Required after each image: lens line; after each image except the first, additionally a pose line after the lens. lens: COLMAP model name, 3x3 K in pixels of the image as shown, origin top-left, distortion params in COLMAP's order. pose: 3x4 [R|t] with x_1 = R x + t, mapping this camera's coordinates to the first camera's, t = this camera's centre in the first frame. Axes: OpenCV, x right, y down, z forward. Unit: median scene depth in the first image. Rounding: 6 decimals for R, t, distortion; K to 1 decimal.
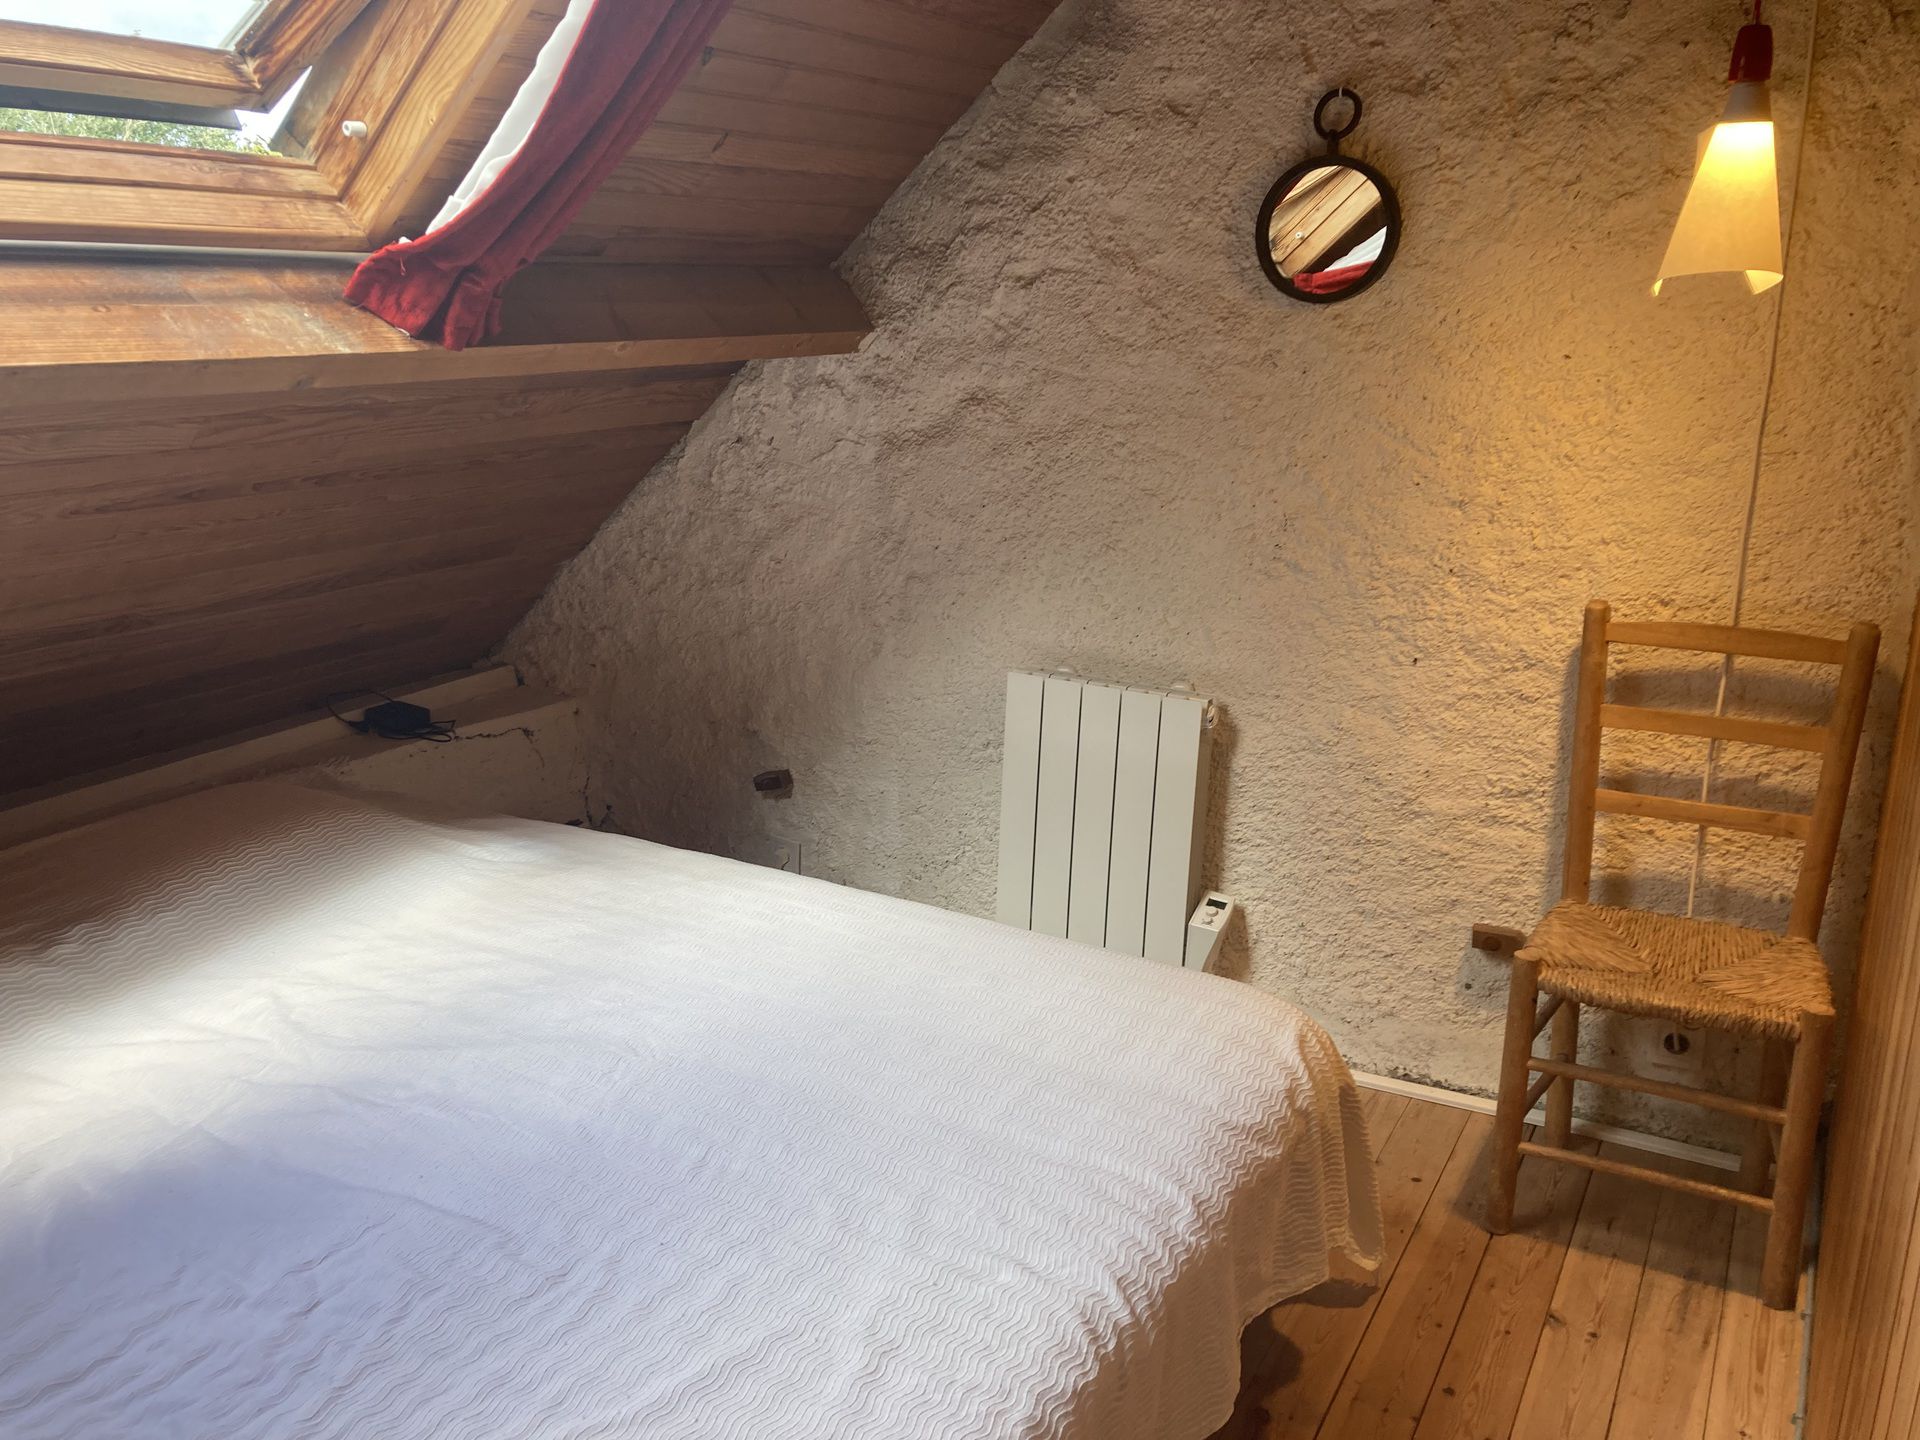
lens RADIAL K [[1546.1, 0, 957.9], [0, 1546.1, 737.1], [0, 0, 1]] dist [0.020313, -0.025547]
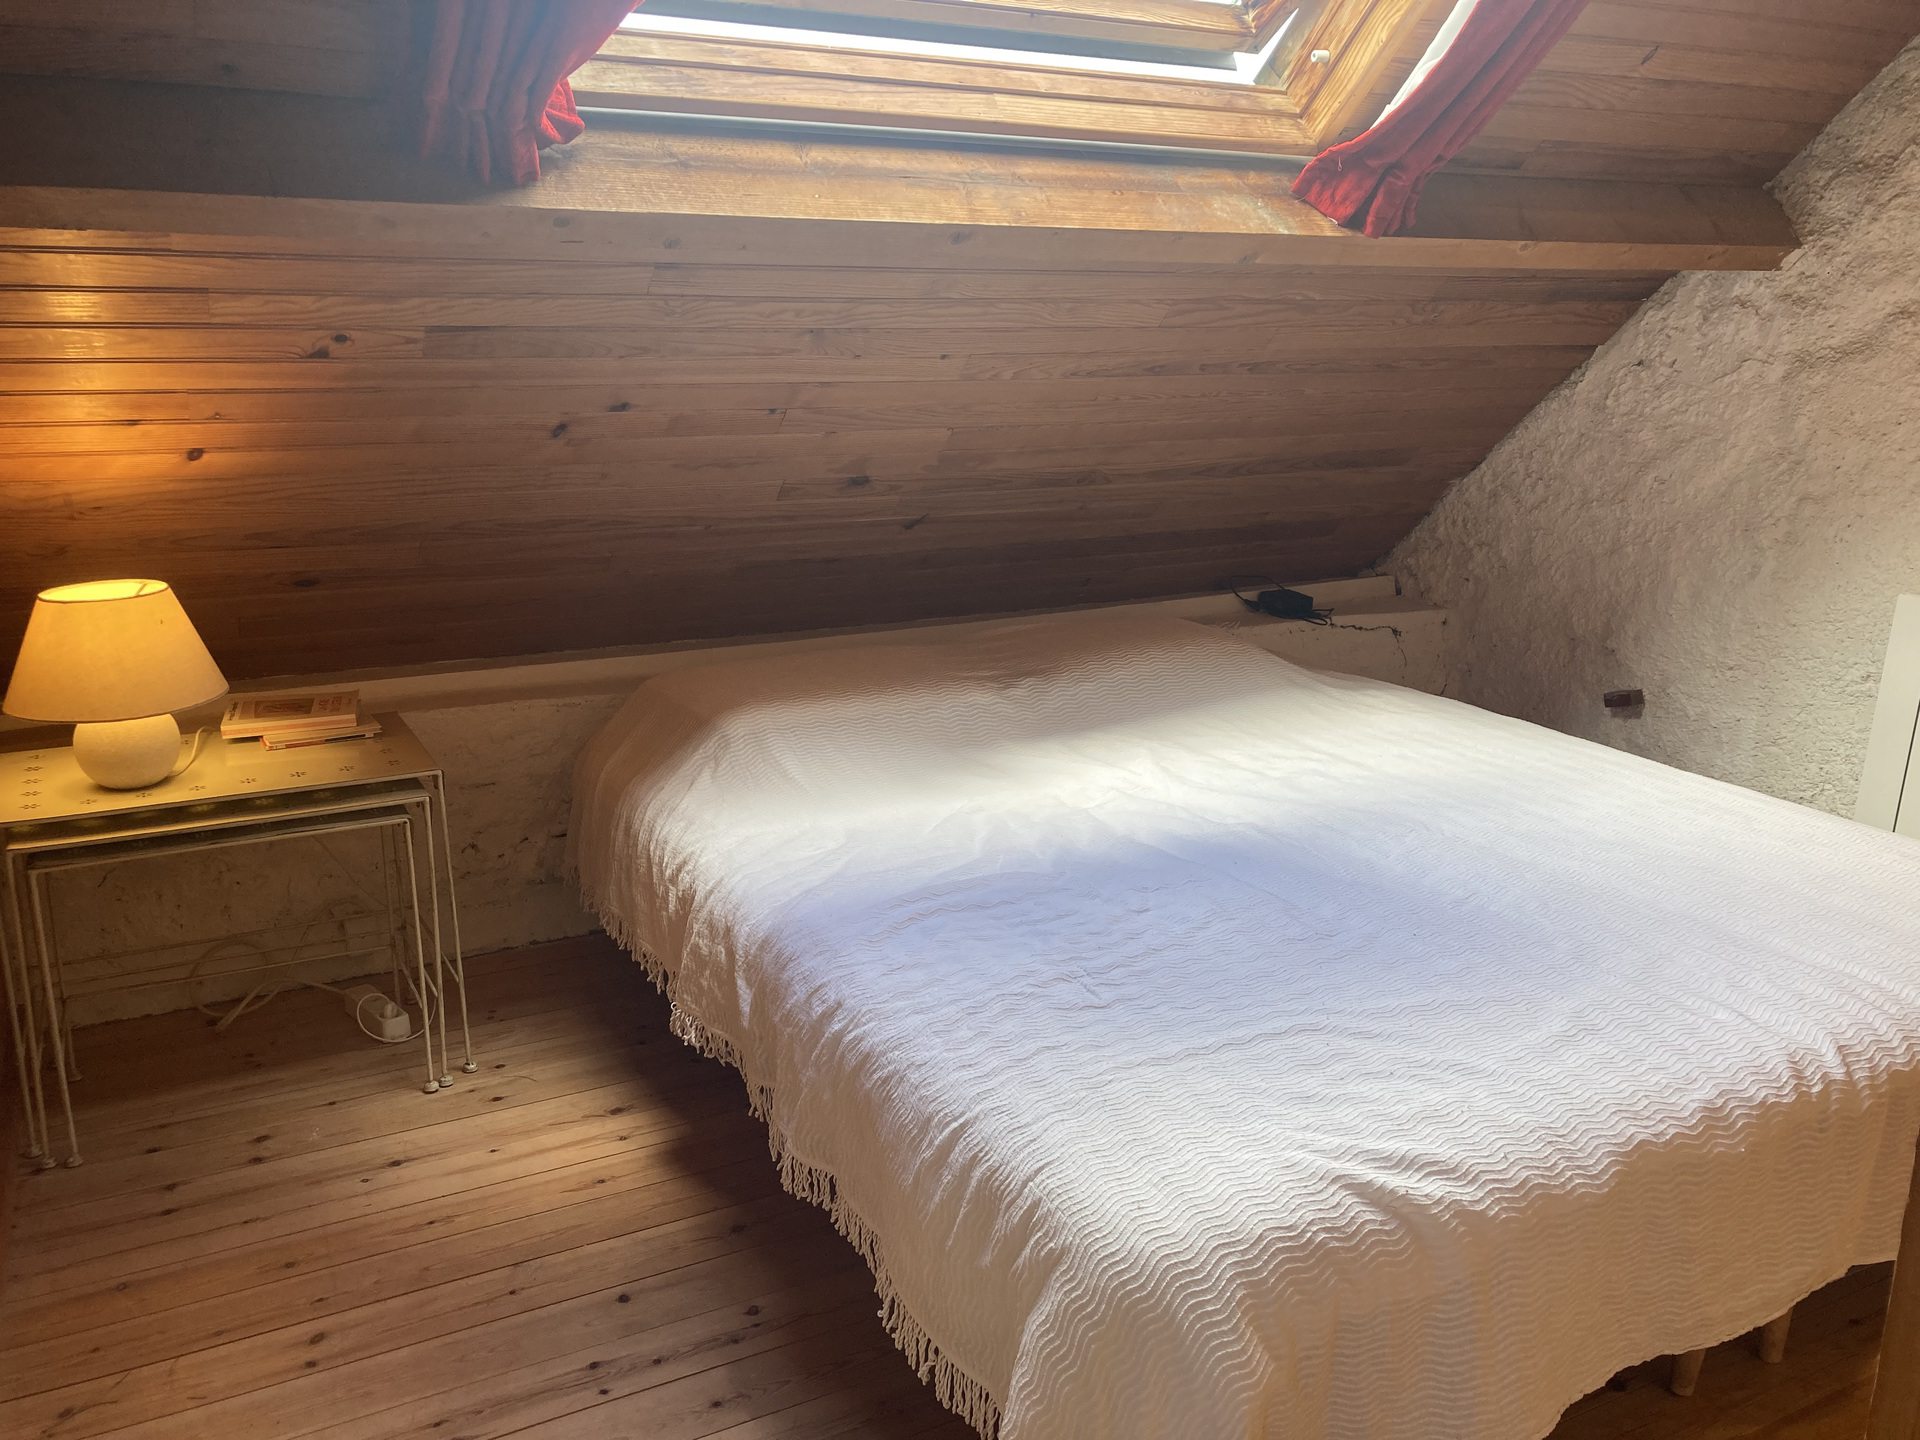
lens RADIAL K [[1546.1, 0, 945.6], [0, 1546.1, 717.2], [0, 0, 1]] dist [0.020313, -0.025547]
pose [[0.830667, 0.137063, -0.539634, 0.080025], [-0.153910, 0.987985, 0.014025, 0.122251], [0.535073, 0.071405, 0.841783, -0.128304]]
